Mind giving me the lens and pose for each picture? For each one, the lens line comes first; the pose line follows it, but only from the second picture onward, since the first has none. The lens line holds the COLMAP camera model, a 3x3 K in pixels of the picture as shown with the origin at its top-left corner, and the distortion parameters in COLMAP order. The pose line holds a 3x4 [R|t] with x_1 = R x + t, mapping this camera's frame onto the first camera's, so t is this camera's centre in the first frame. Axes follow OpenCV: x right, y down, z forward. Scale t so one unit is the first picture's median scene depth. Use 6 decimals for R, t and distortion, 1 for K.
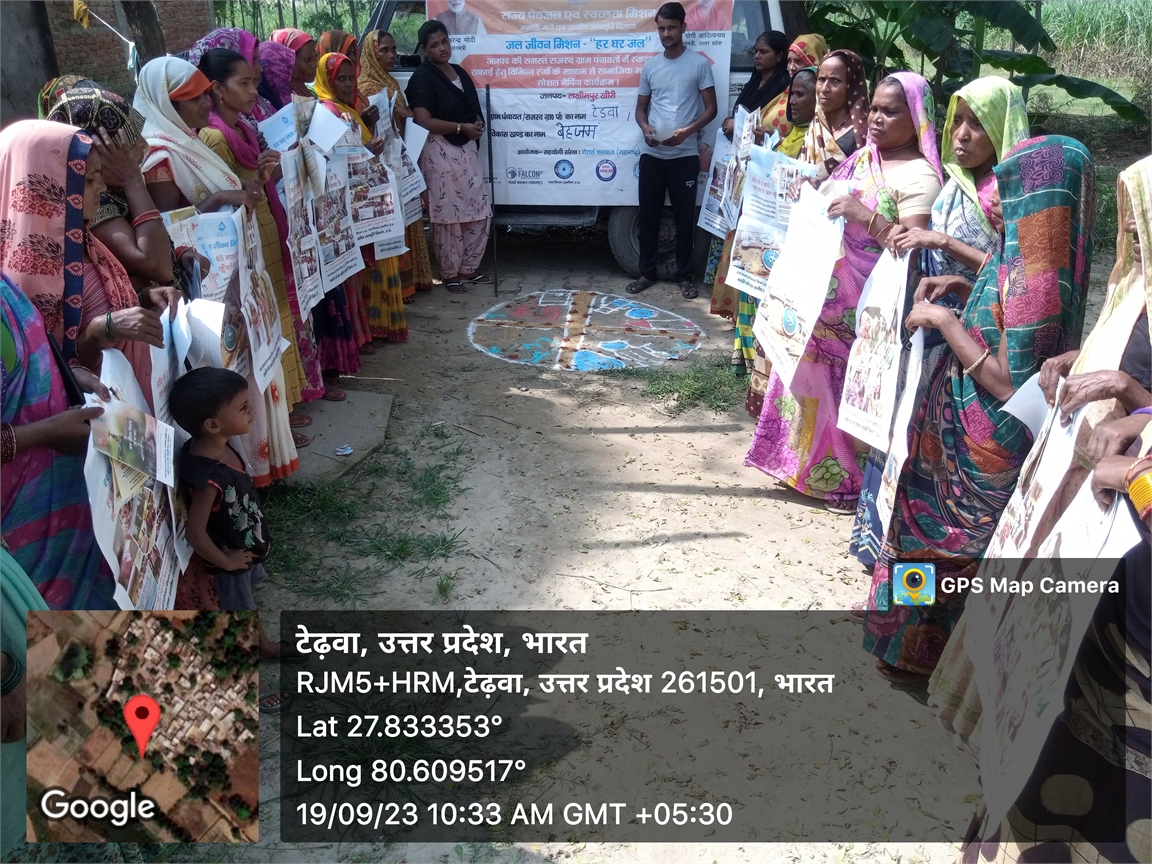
lens RADIAL K [[884.5, 0, 566.2], [0, 884.5, 438.6], [0, 0, 1]] dist [-0.027610, 0.005783]
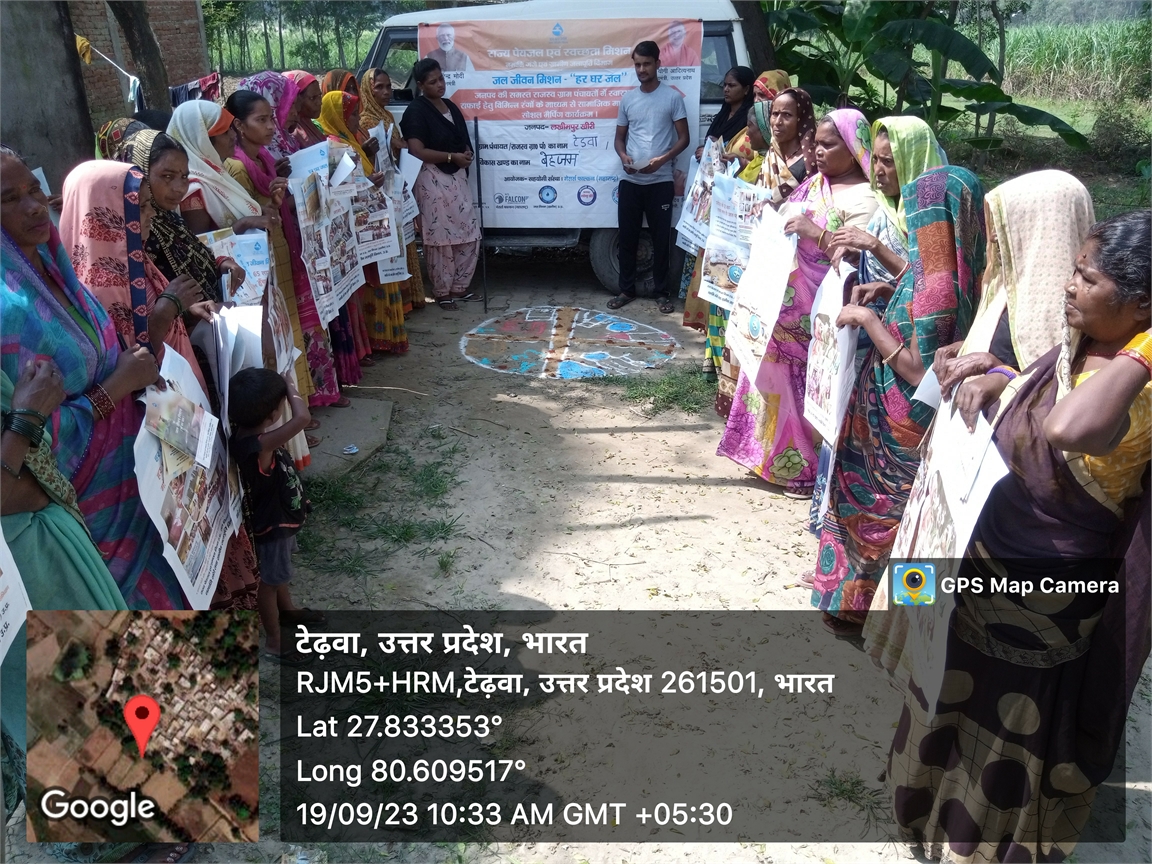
lens RADIAL K [[884.5, 0, 569.6], [0, 884.5, 439.2], [0, 0, 1]] dist [-0.027610, 0.005783]
pose [[0.999782, -0.012174, 0.016984, 0.002790], [0.012587, 0.999622, -0.024433, 0.024197], [-0.016680, 0.024641, 0.999557, -0.084615]]
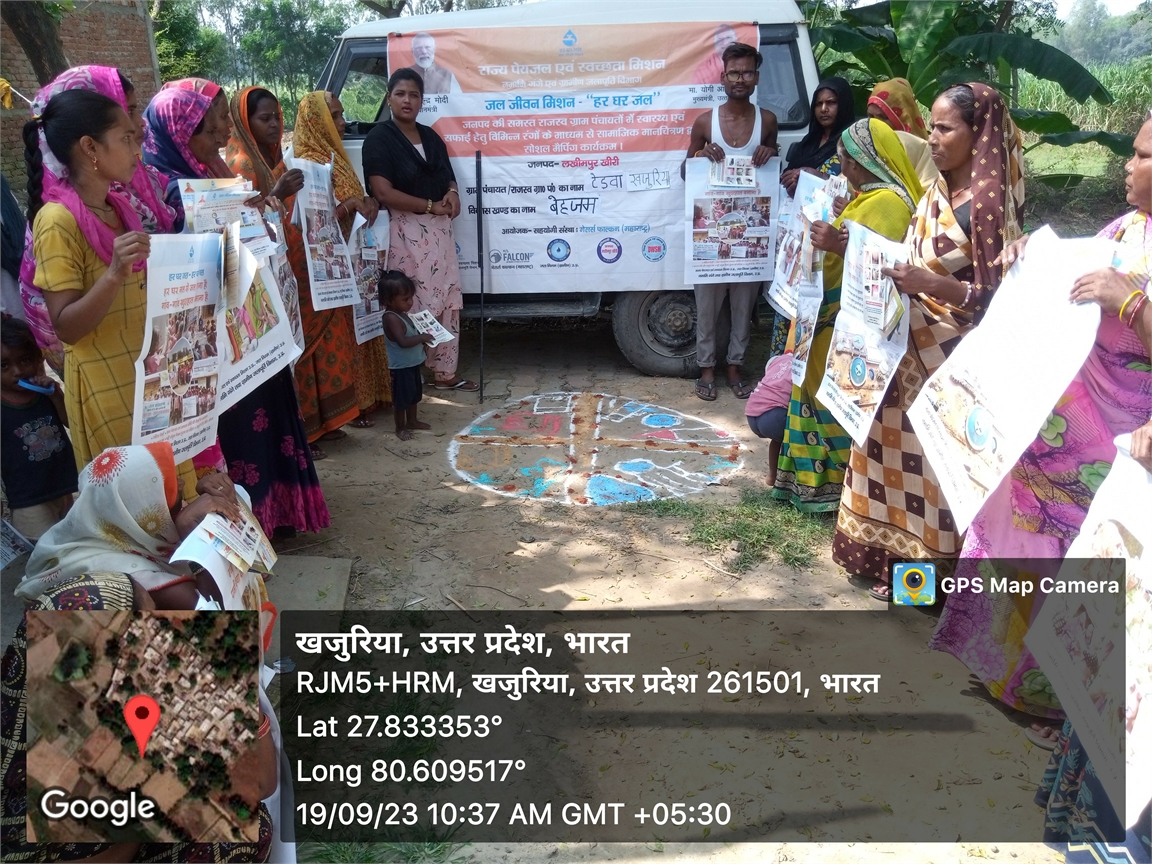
lens RADIAL K [[884.5, 0, 583.8], [0, 884.5, 437.9], [0, 0, 1]] dist [-0.027610, 0.005783]
pose [[0.998262, -0.034598, 0.047718, -0.031297], [0.038577, 0.995621, -0.085153, -0.071480], [-0.044563, 0.086846, 0.995225, 0.231955]]
